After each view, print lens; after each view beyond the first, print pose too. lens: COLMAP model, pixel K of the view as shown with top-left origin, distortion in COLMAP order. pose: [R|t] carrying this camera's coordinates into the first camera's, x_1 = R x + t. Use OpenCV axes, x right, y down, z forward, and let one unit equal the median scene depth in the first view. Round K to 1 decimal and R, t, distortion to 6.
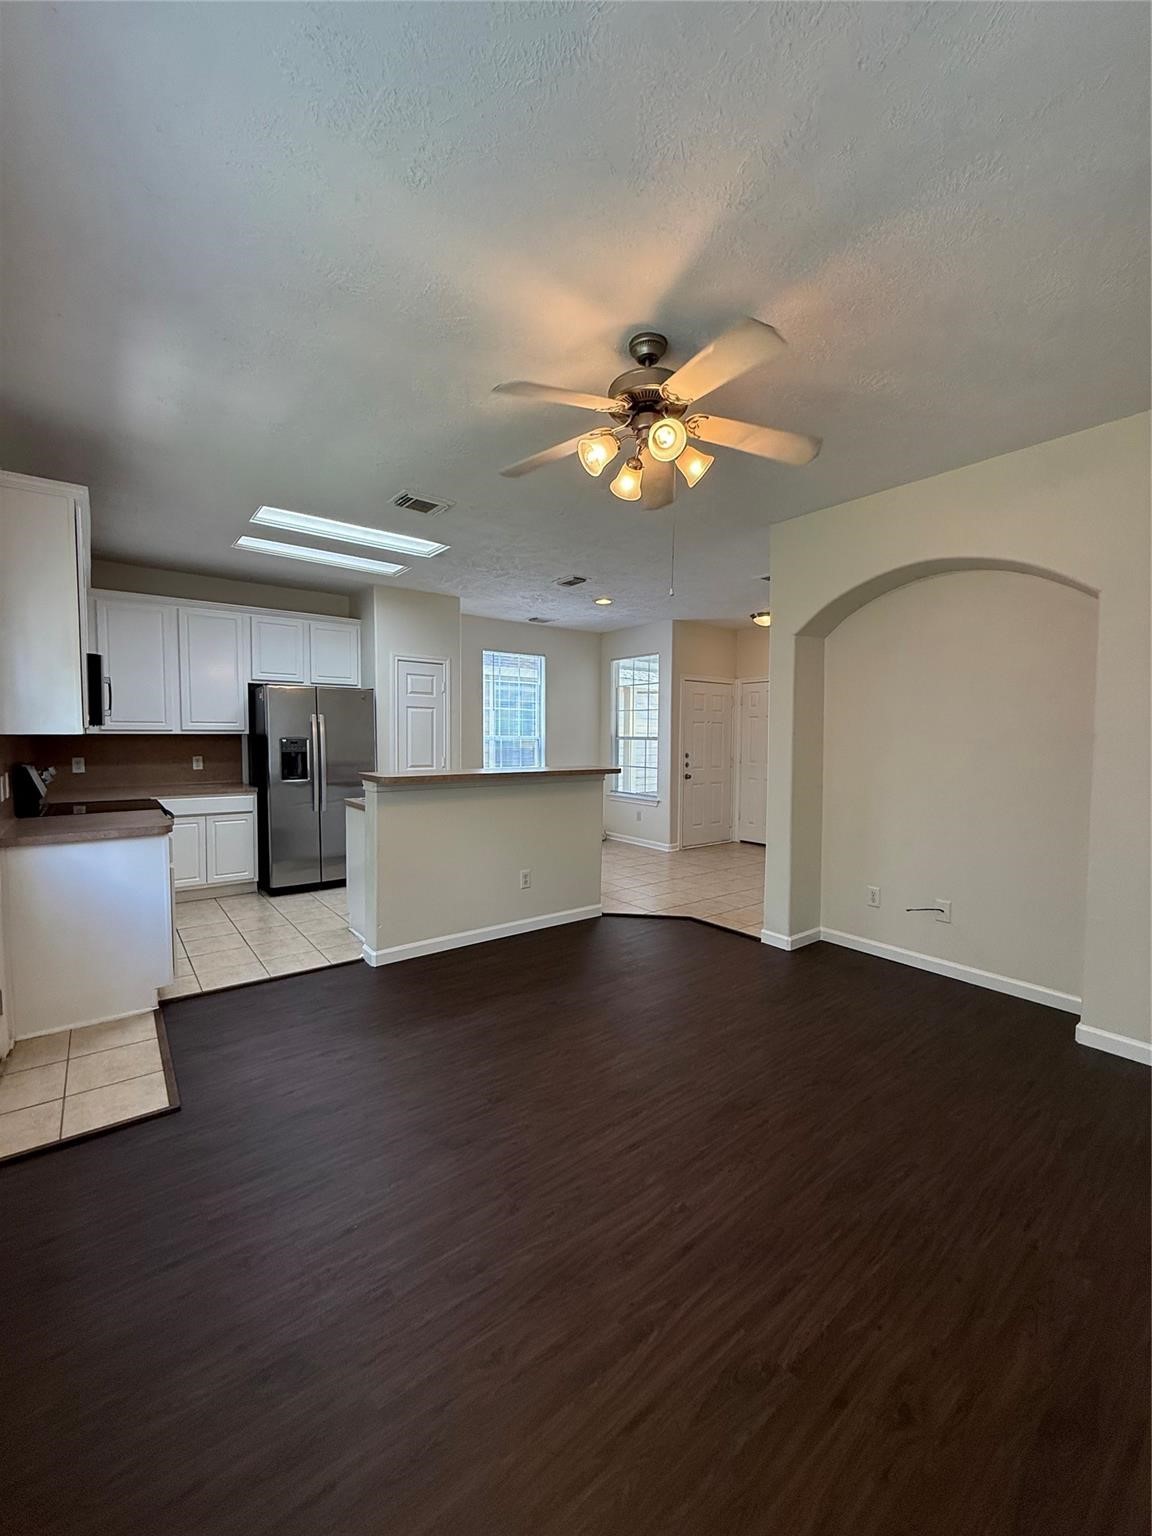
lens RADIAL K [[614.4, 0, 569.9], [0, 614.4, 763.9], [0, 0, 1]] dist [-0.001386, -0.000084]
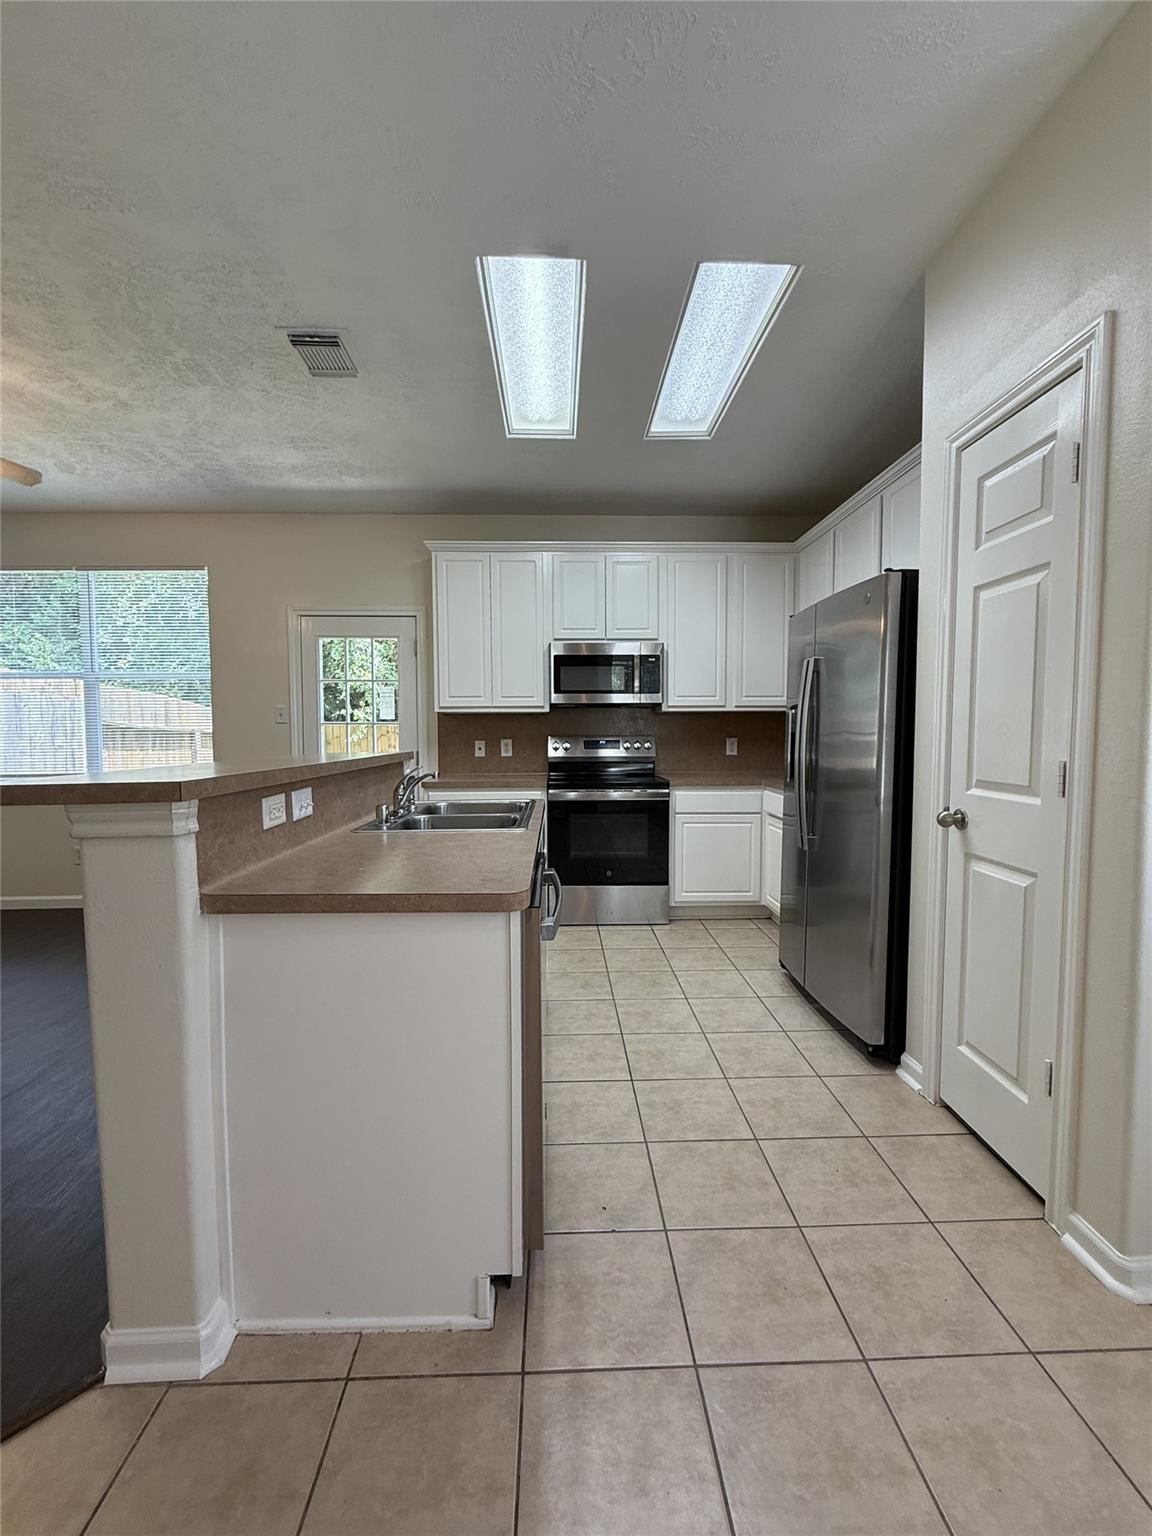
lens RADIAL K [[635.1, 0, 576.0], [0, 635.1, 768.0], [0, 0, 1]] dist [-0.000221, 0.000042]
pose [[-0.584679, 0.039089, -0.810323, 0.123133], [-0.038547, 0.996372, 0.075877, -0.022252], [0.810349, 0.075599, -0.581051, 1.121490]]
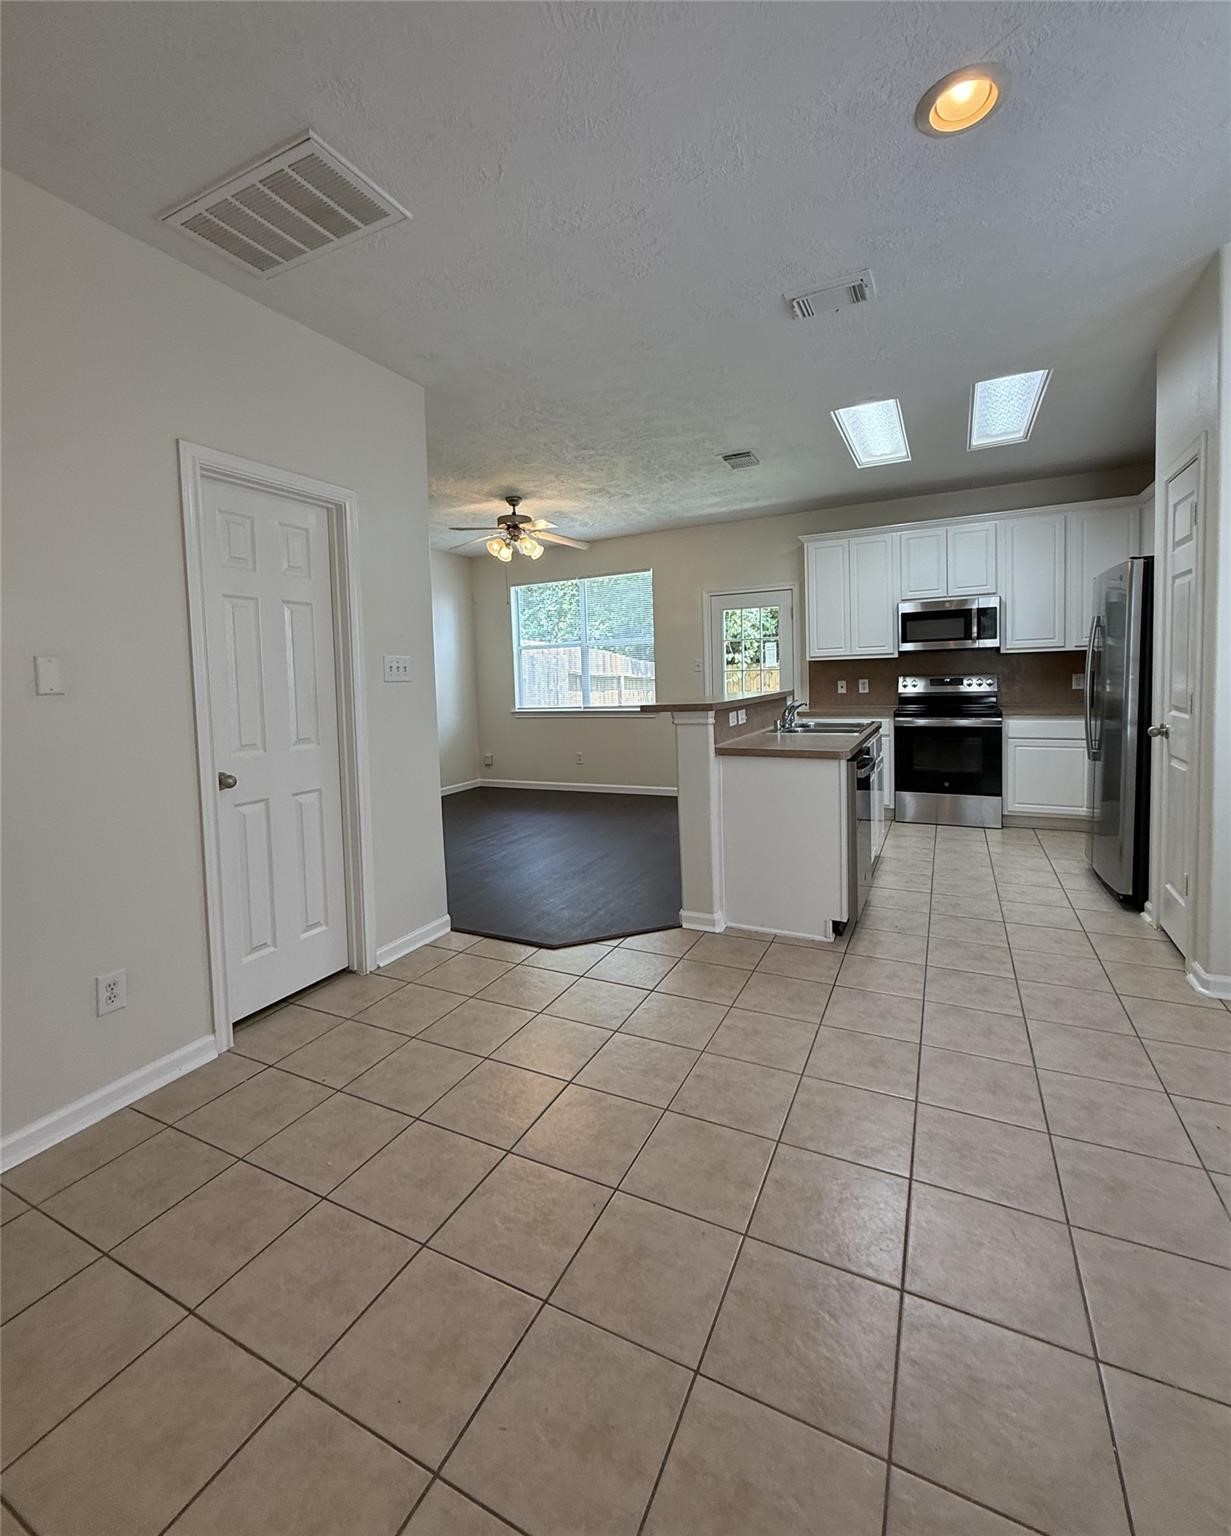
lens RADIAL K [[669.2, 0, 613.4], [0, 669.2, 710.5], [0, 0, 1]] dist [0.000446, 0.000008]
pose [[-0.901015, 0.043698, -0.431582, 0.365533], [0.004618, 0.995823, 0.091187, -0.045421], [0.433764, 0.080168, -0.897453, 1.391401]]
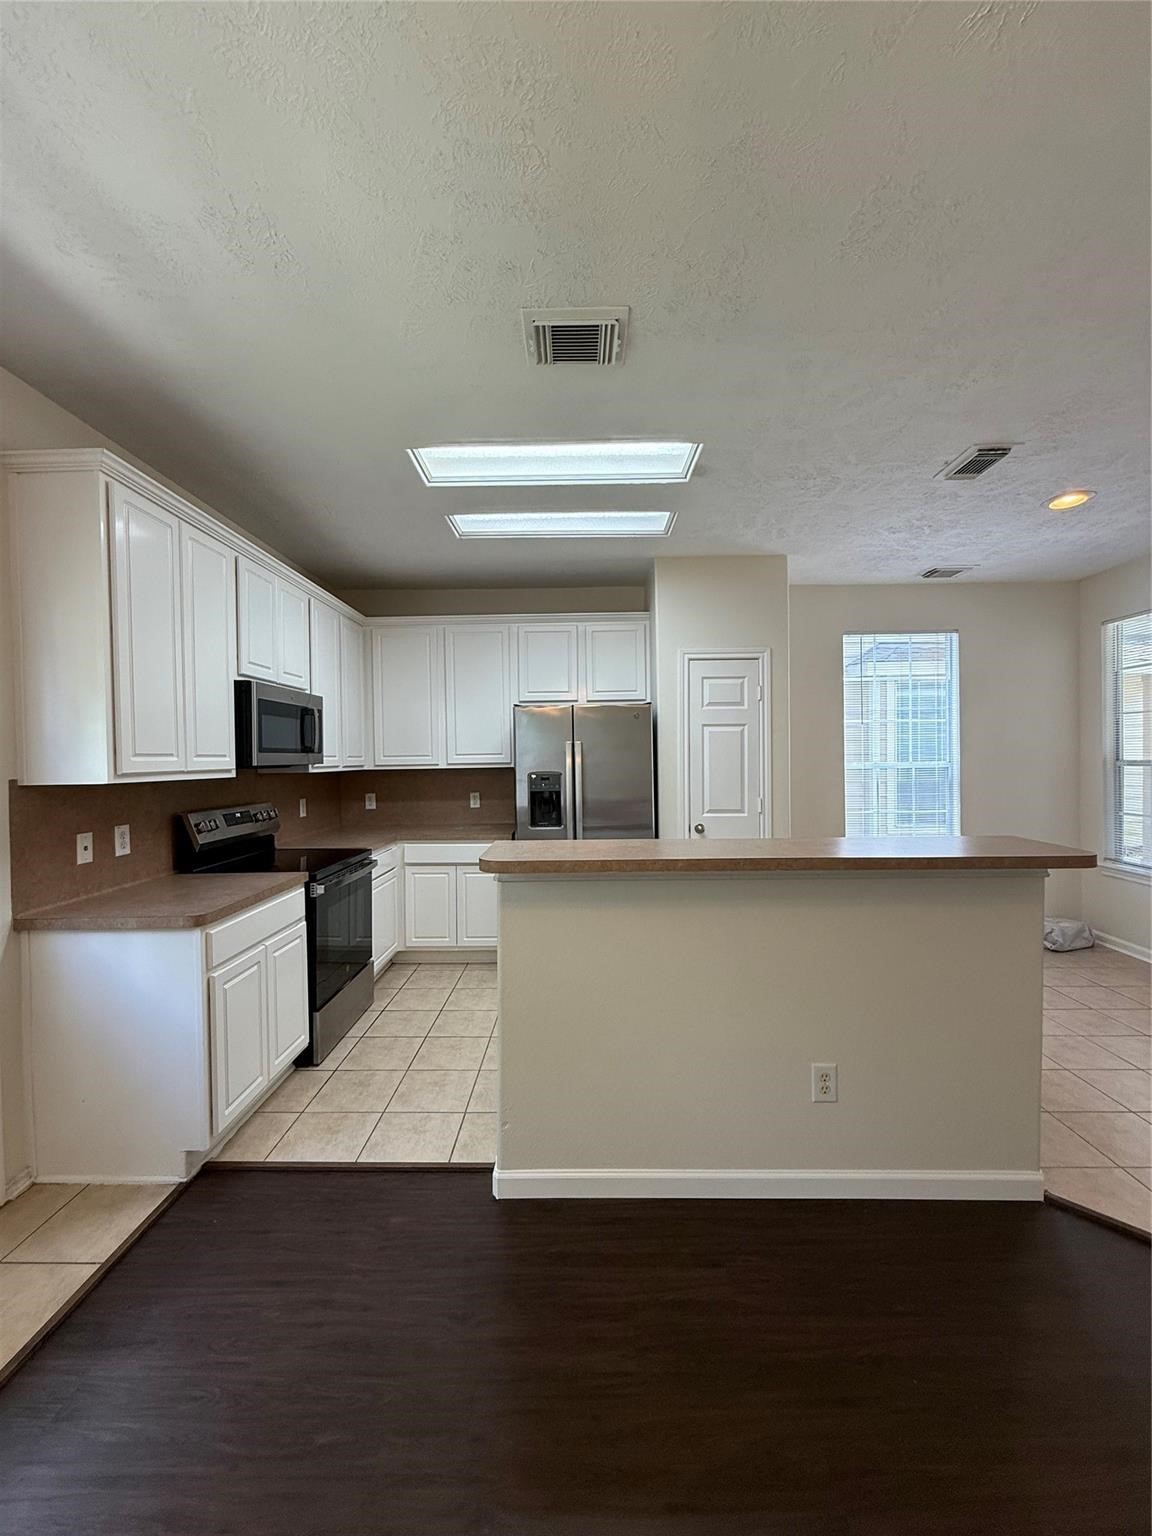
lens RADIAL K [[614.4, 0, 569.9], [0, 614.4, 763.9], [0, 0, 1]] dist [-0.001386, -0.000084]
pose [[0.780871, -0.010269, -0.624608, 0.055239], [-0.011131, 0.999477, -0.030347, -0.029303], [0.624593, 0.030650, 0.780349, 0.403924]]
